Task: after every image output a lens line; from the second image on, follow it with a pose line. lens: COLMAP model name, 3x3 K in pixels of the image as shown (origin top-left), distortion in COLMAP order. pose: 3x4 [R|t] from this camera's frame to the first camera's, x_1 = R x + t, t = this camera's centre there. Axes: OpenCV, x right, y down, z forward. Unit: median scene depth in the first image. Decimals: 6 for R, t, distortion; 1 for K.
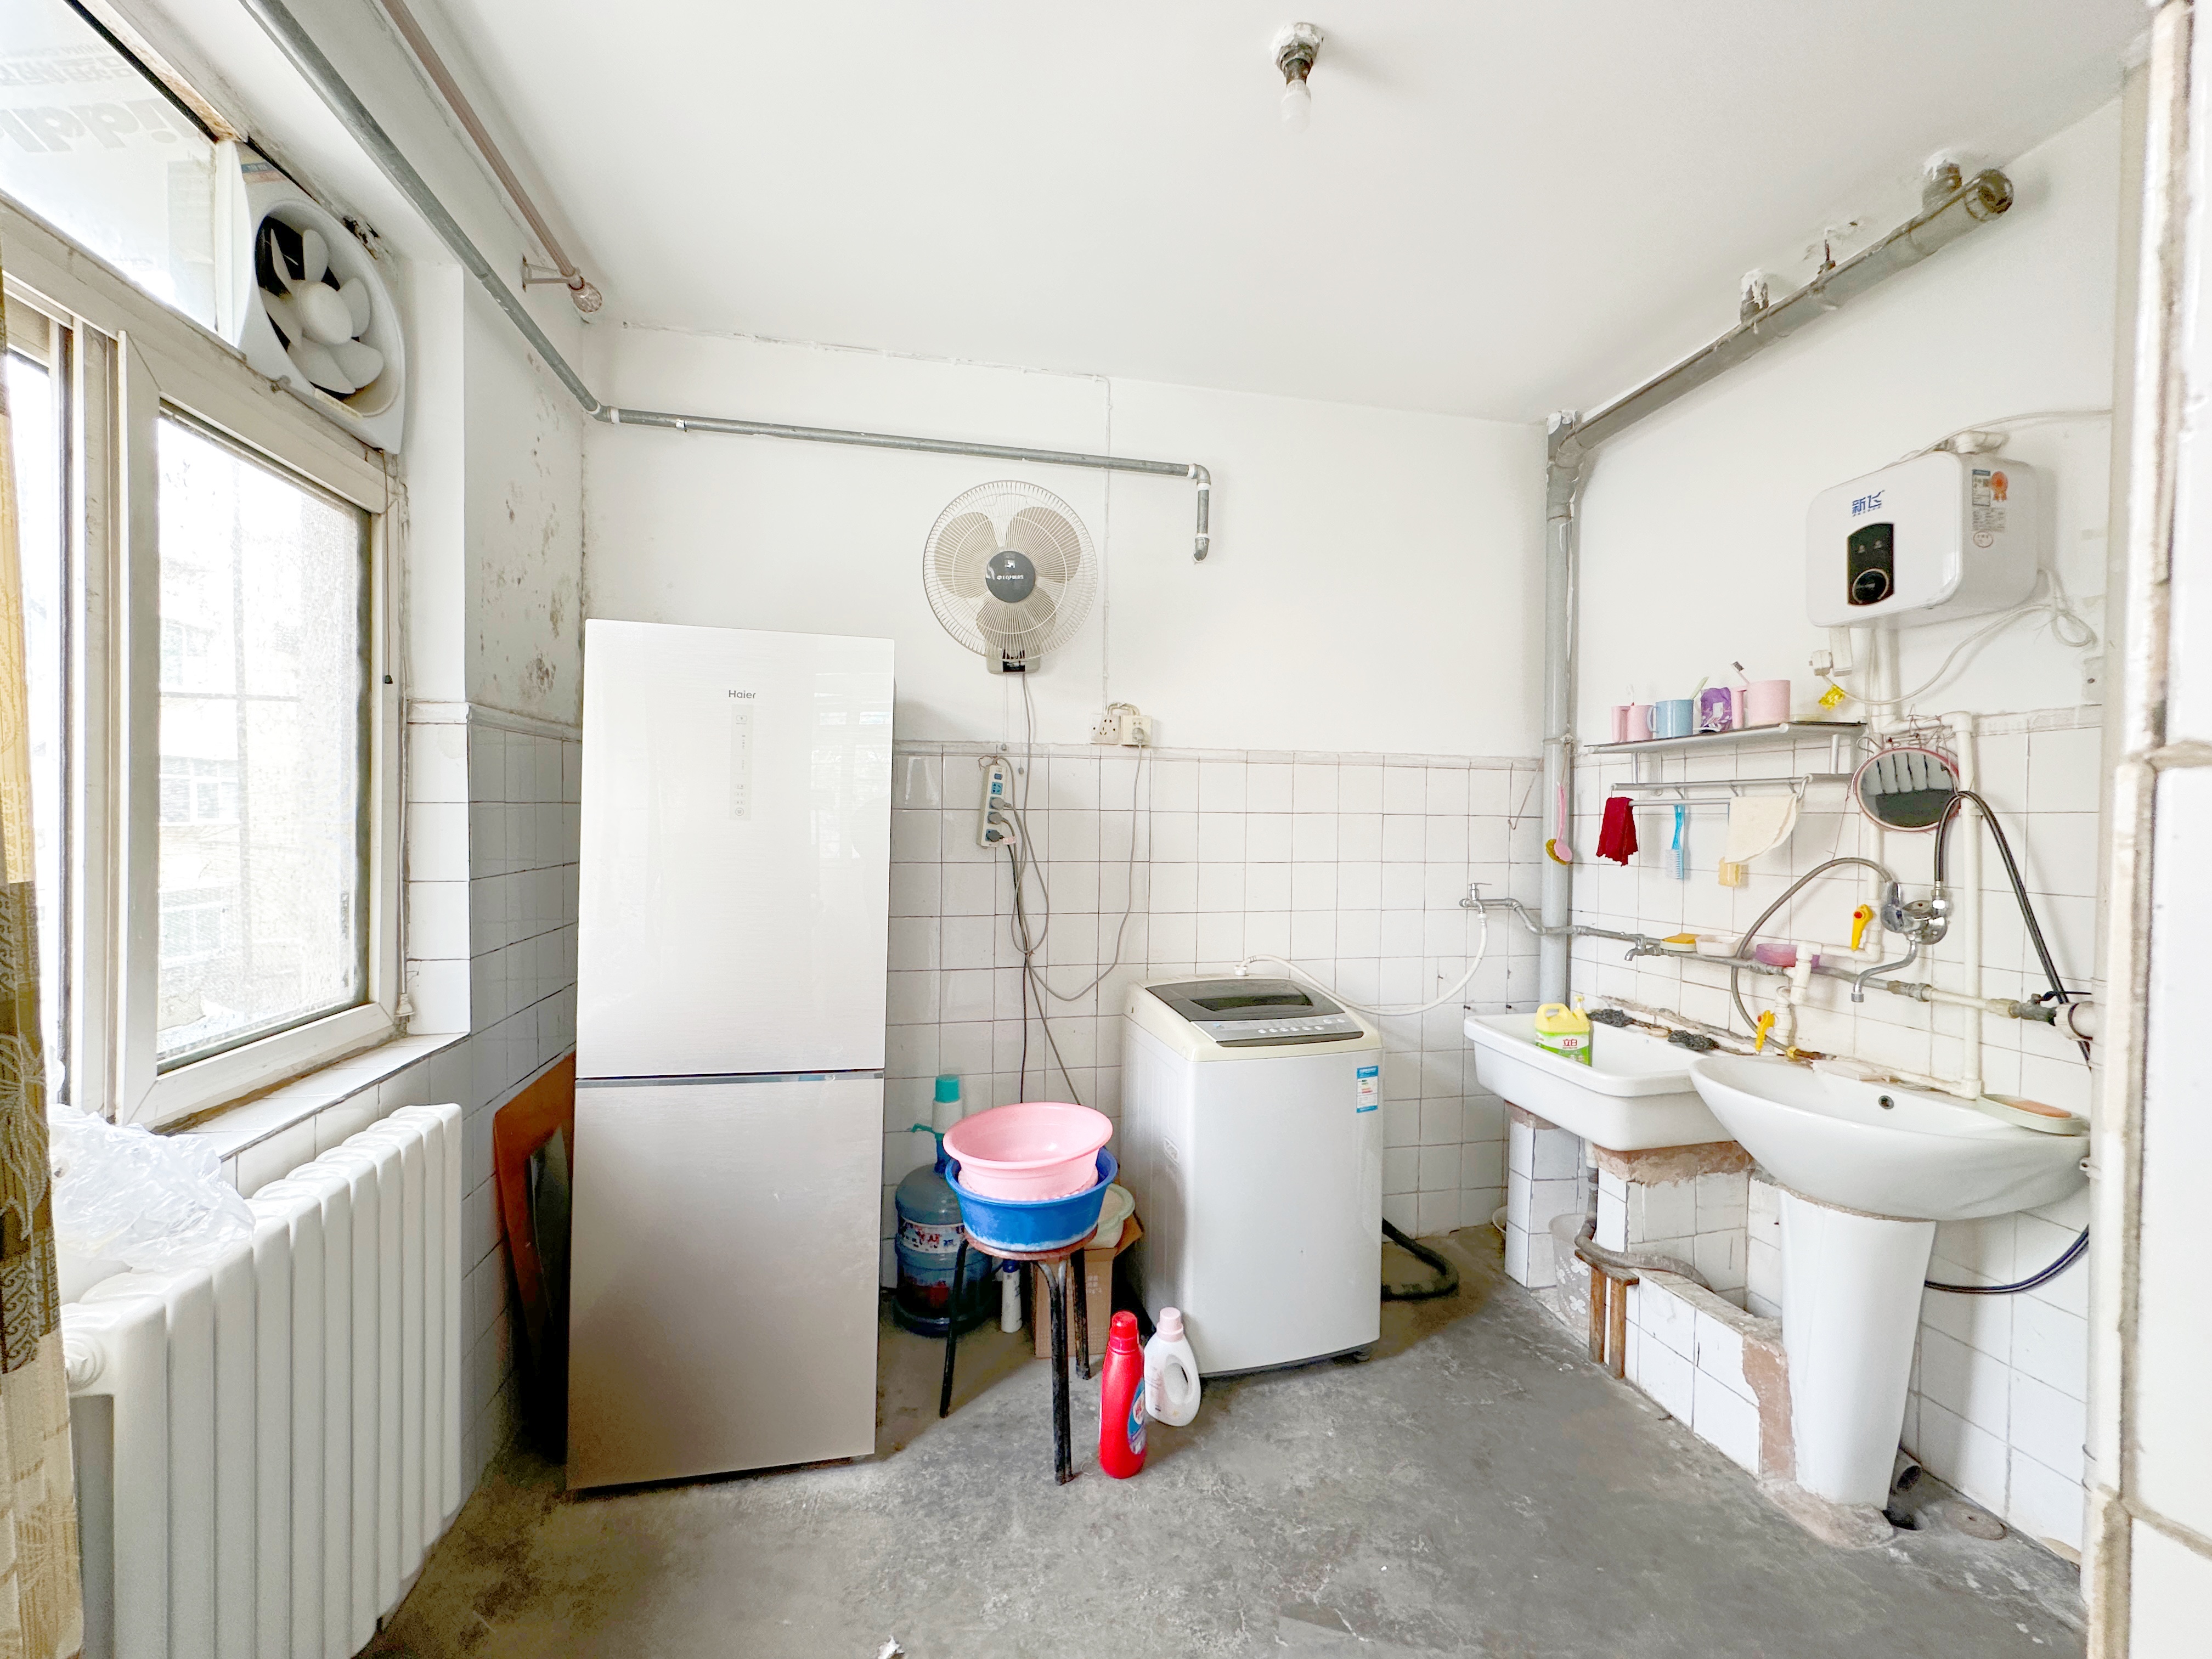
lens RADIAL K [[889.3, 0, 1107.5], [0, 889.3, 829.9], [0, 0, 1]] dist [0.015703, 0.000138]
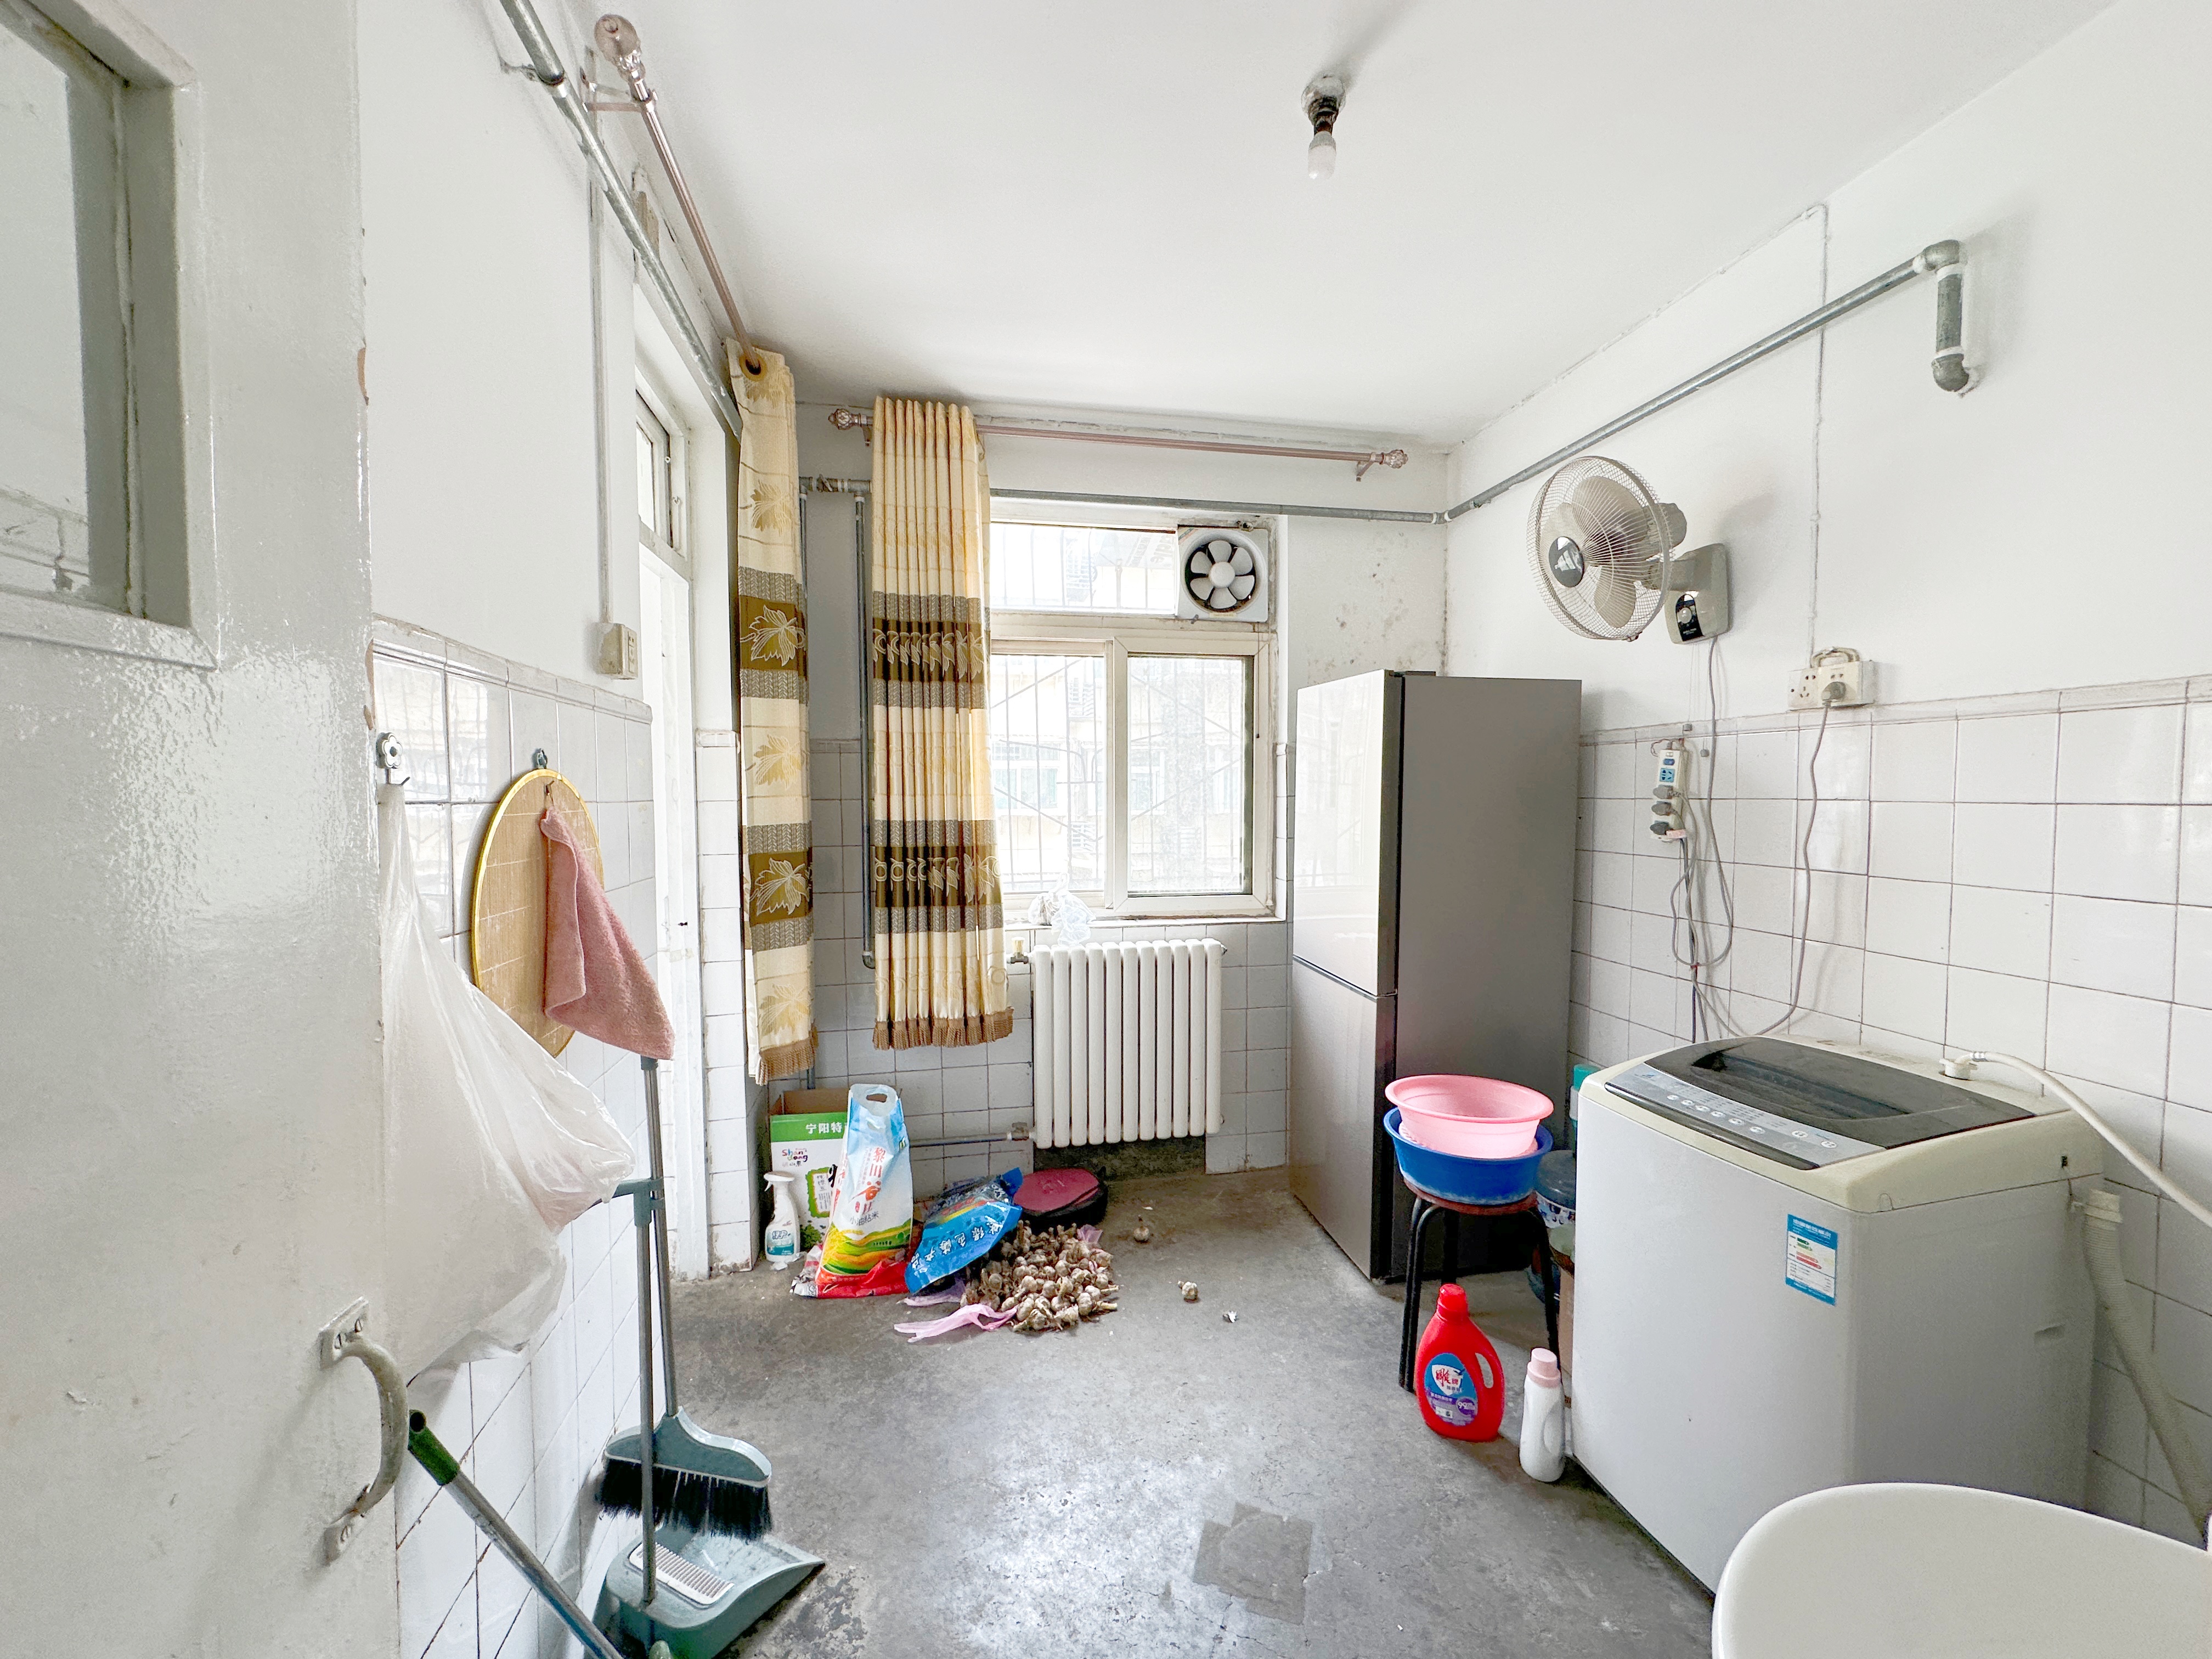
lens RADIAL K [[889.3, 0, 1106.9], [0, 889.3, 827.3], [0, 0, 1]] dist [0.015703, 0.000138]
pose [[-0.014672, 0.031756, -0.999388, 0.781781], [-0.017530, 0.999334, 0.032011, -0.013118], [0.999739, 0.017989, -0.014105, 0.451815]]
